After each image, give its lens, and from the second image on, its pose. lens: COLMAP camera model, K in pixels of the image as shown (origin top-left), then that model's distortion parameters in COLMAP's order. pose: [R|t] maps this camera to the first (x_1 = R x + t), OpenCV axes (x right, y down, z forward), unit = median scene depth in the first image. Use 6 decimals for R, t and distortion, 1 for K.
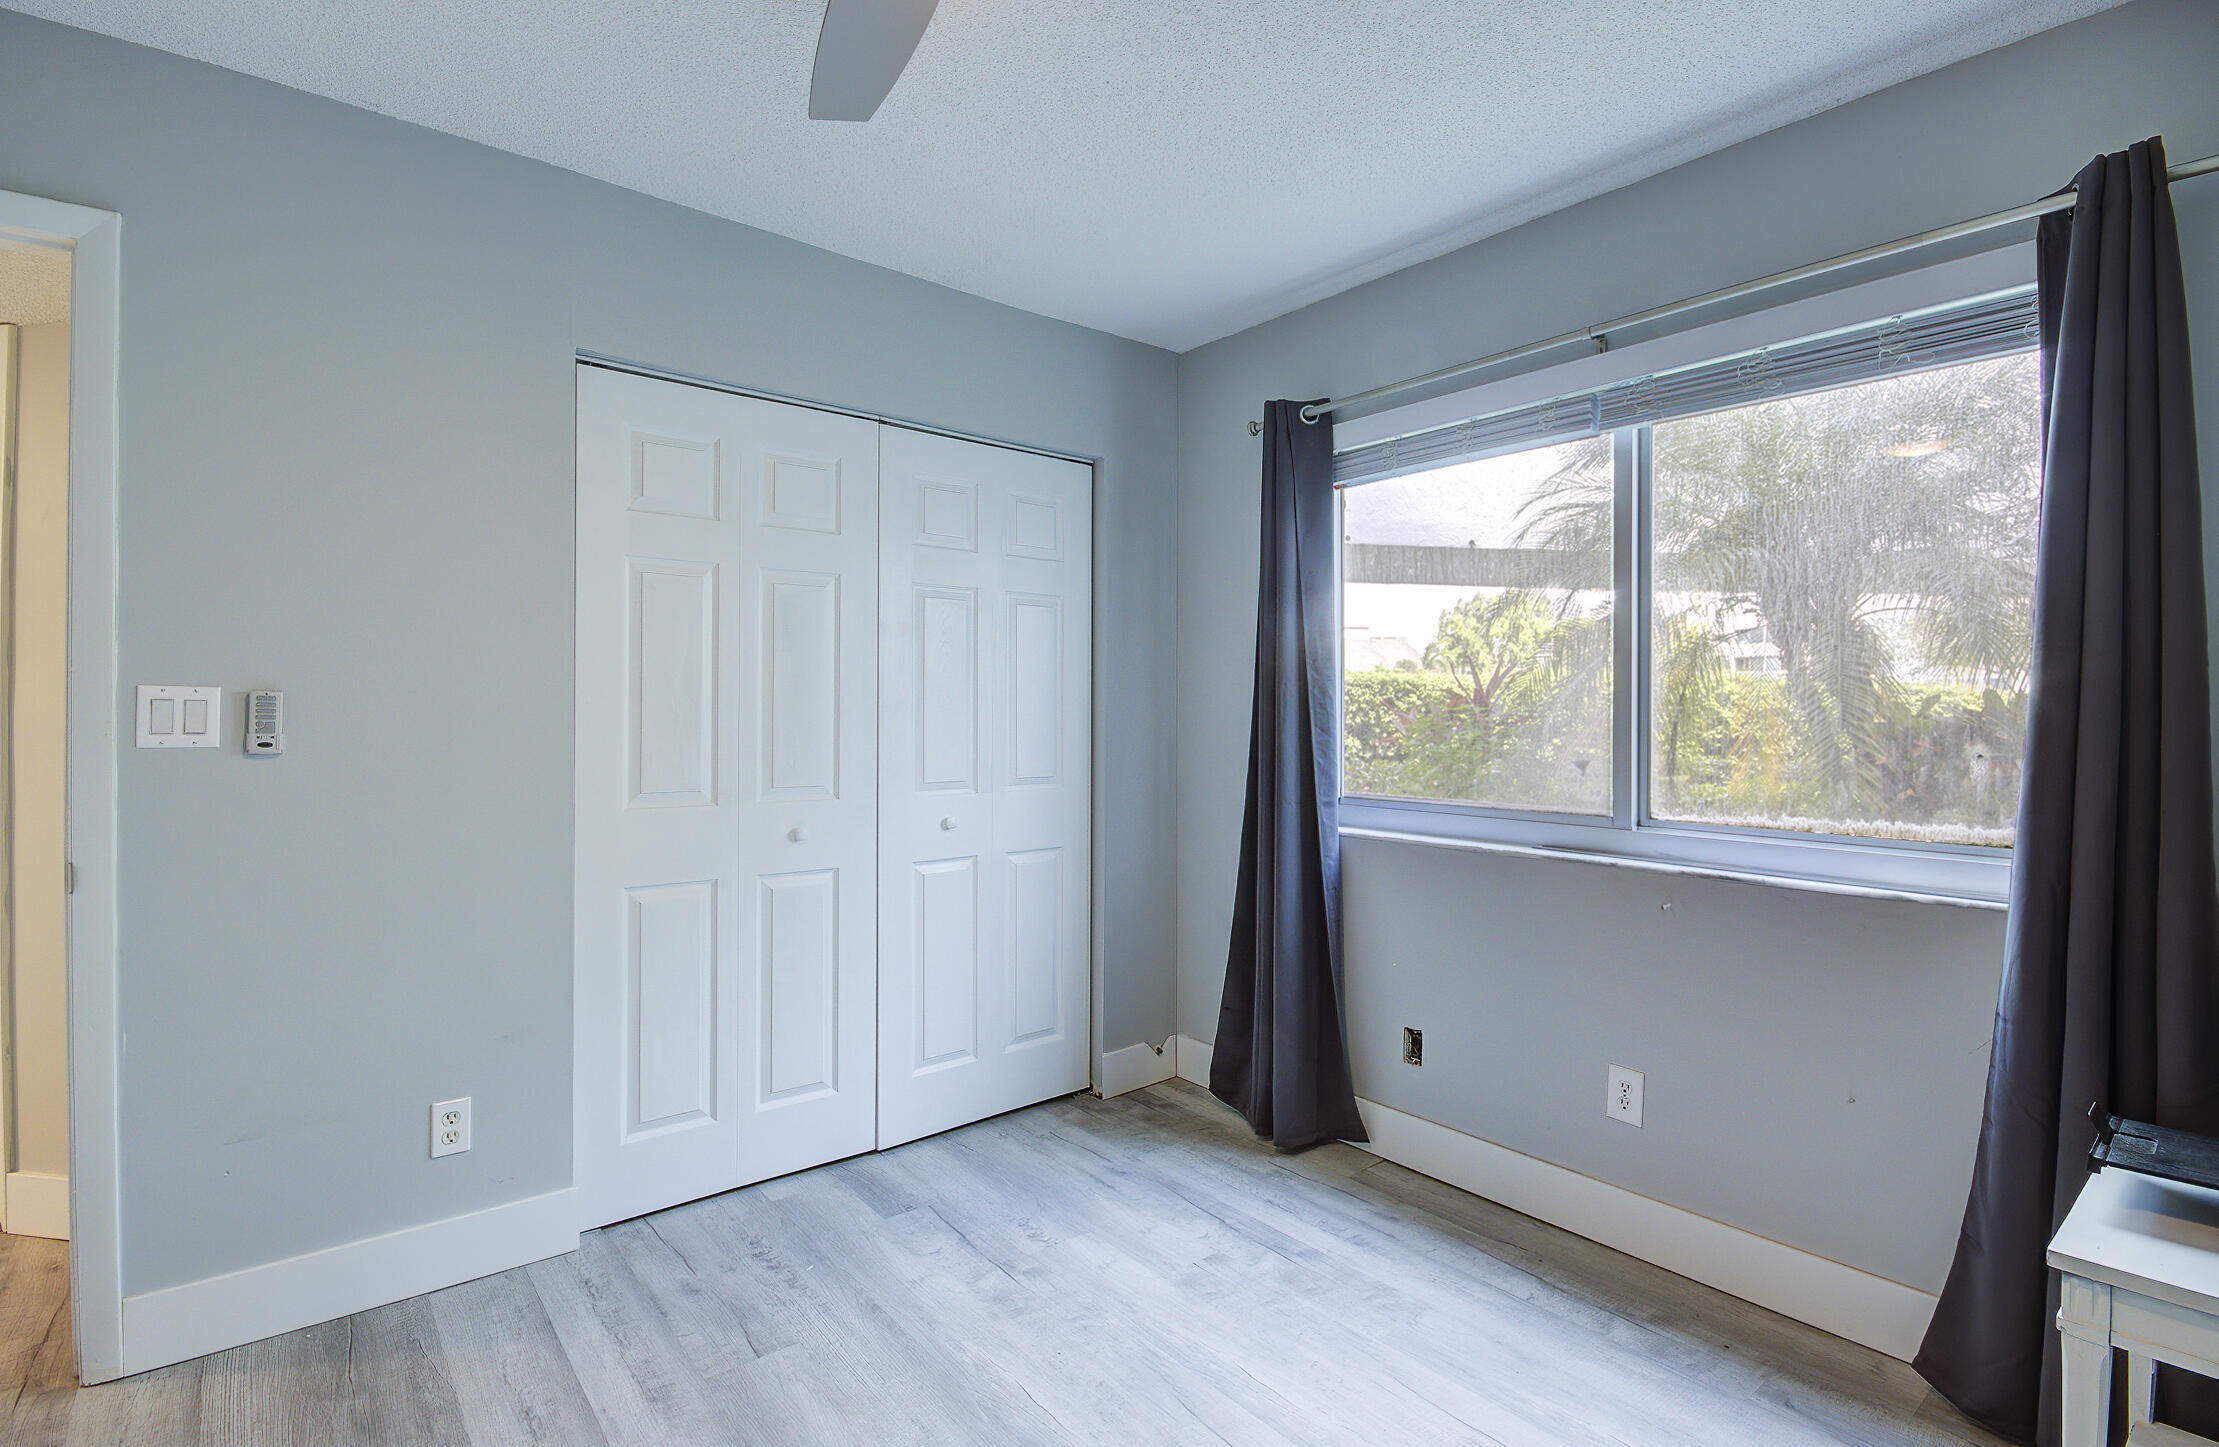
lens RADIAL K [[1038.8, 0, 1109.5], [0, 1038.8, 723.5], [0, 0, 1]] dist [-0.000201, -0.000096]
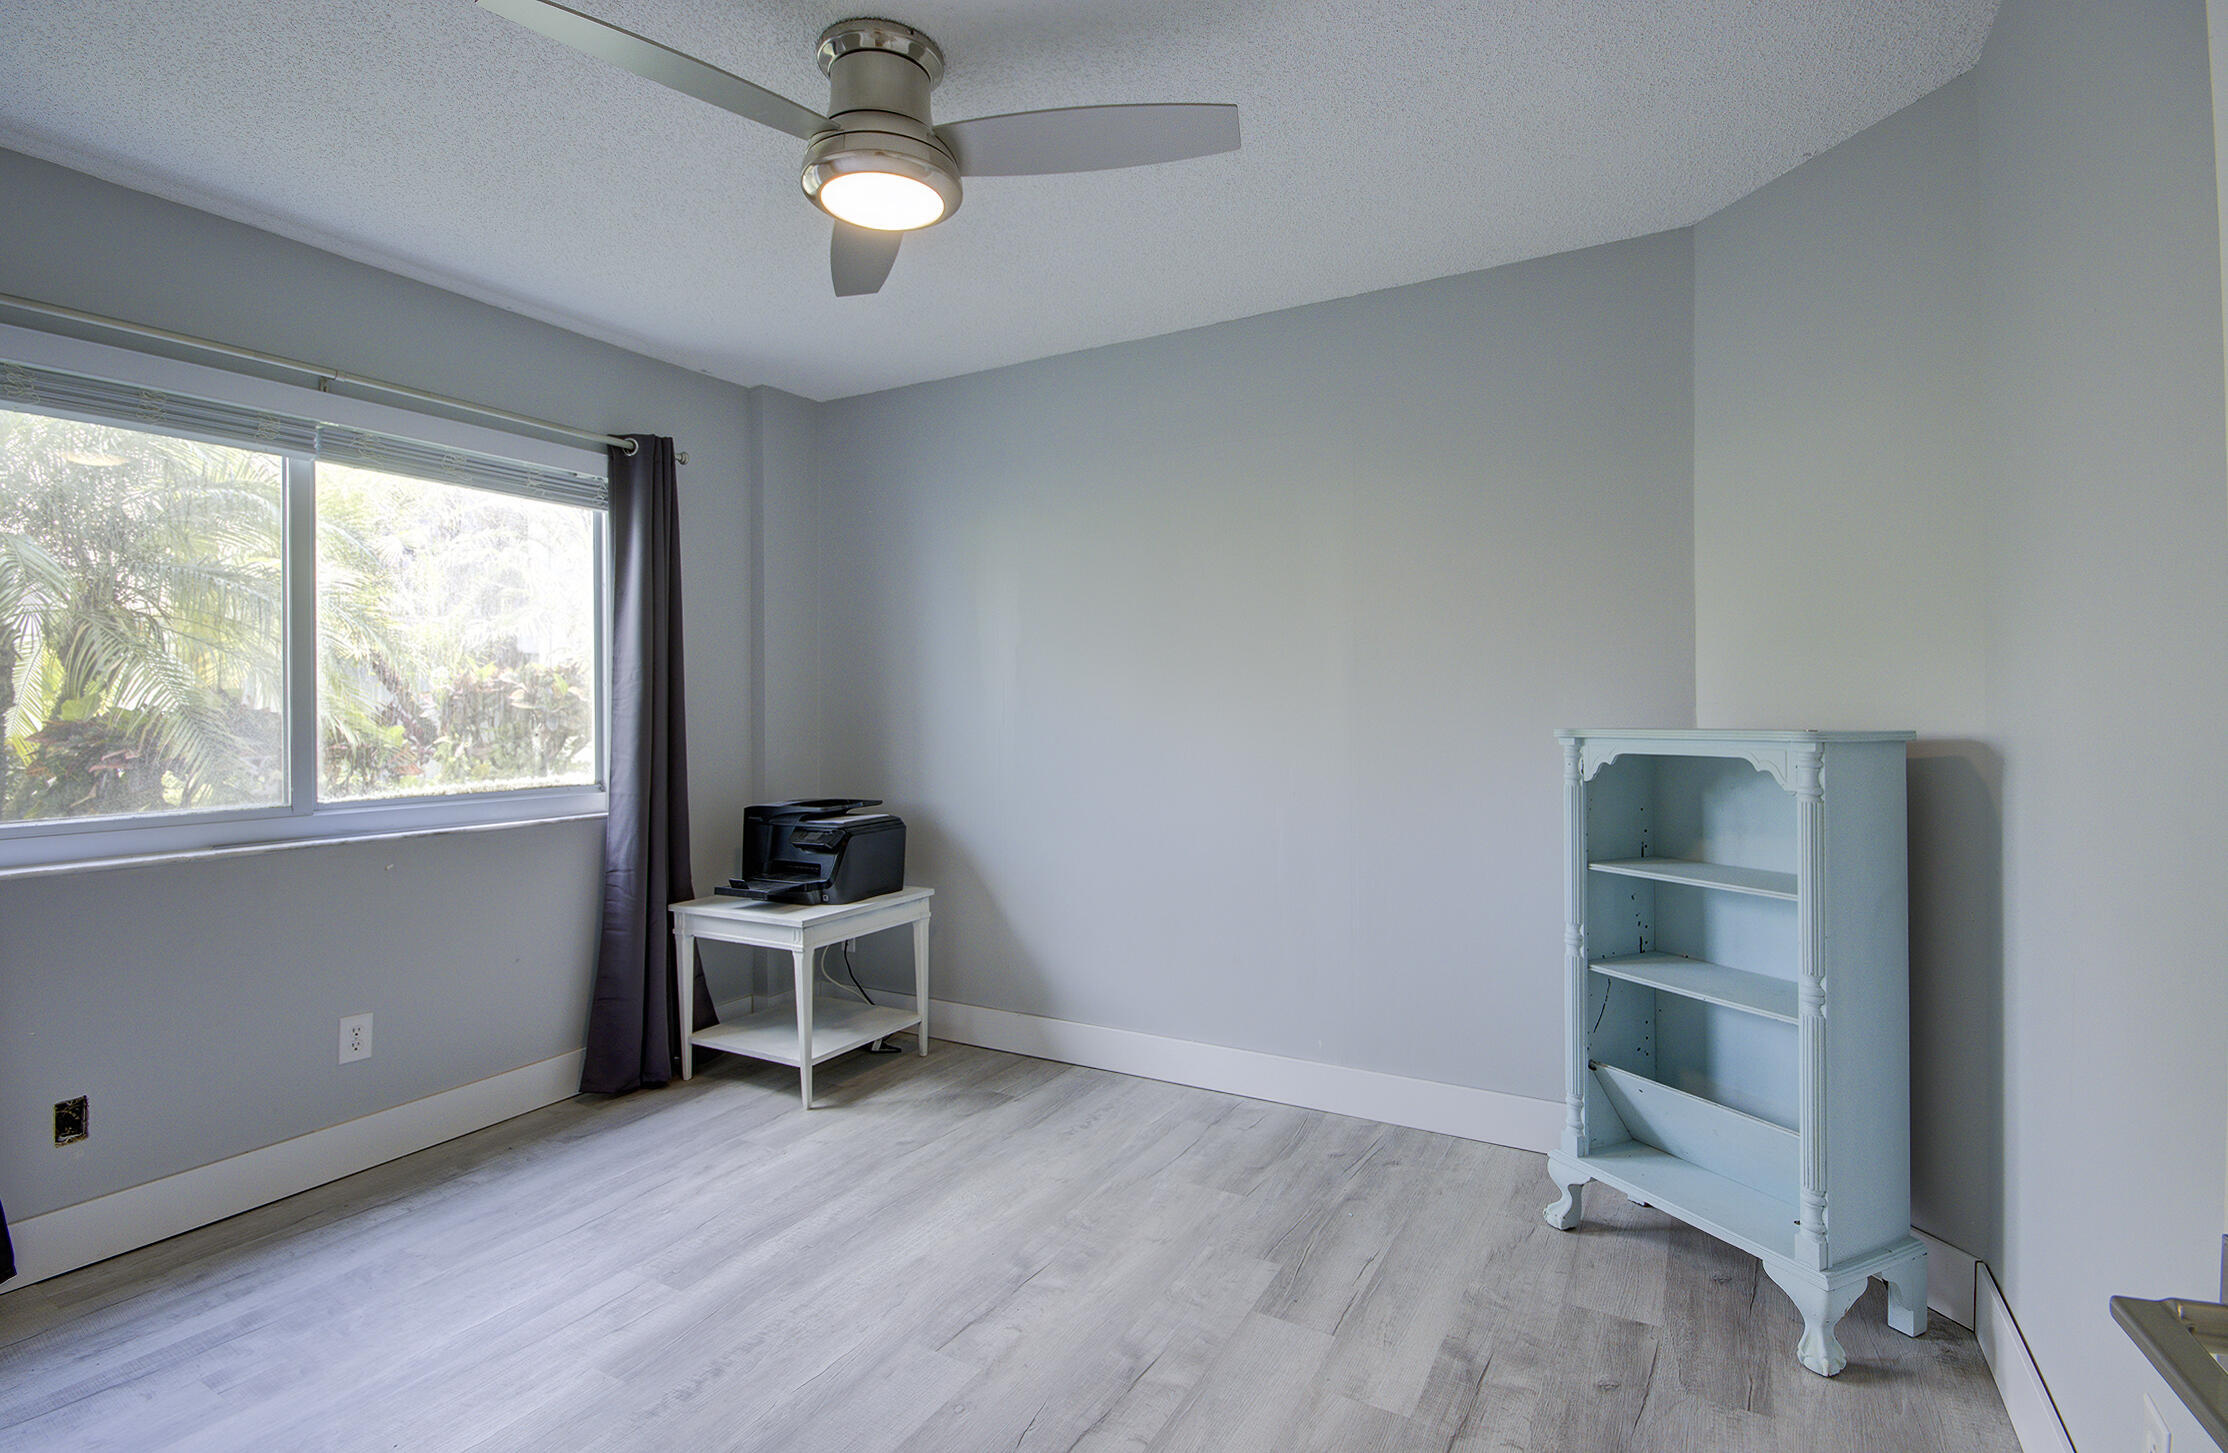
lens RADIAL K [[1043.0, 0, 1114.0], [0, 1043.0, 726.5], [0, 0, 1]] dist [-0.000201, -0.000096]
pose [[-0.351168, -0.020145, 0.936096, -0.944074], [0.014244, 0.999538, 0.026854, -0.012191], [-0.936204, 0.022764, -0.350719, 0.639853]]
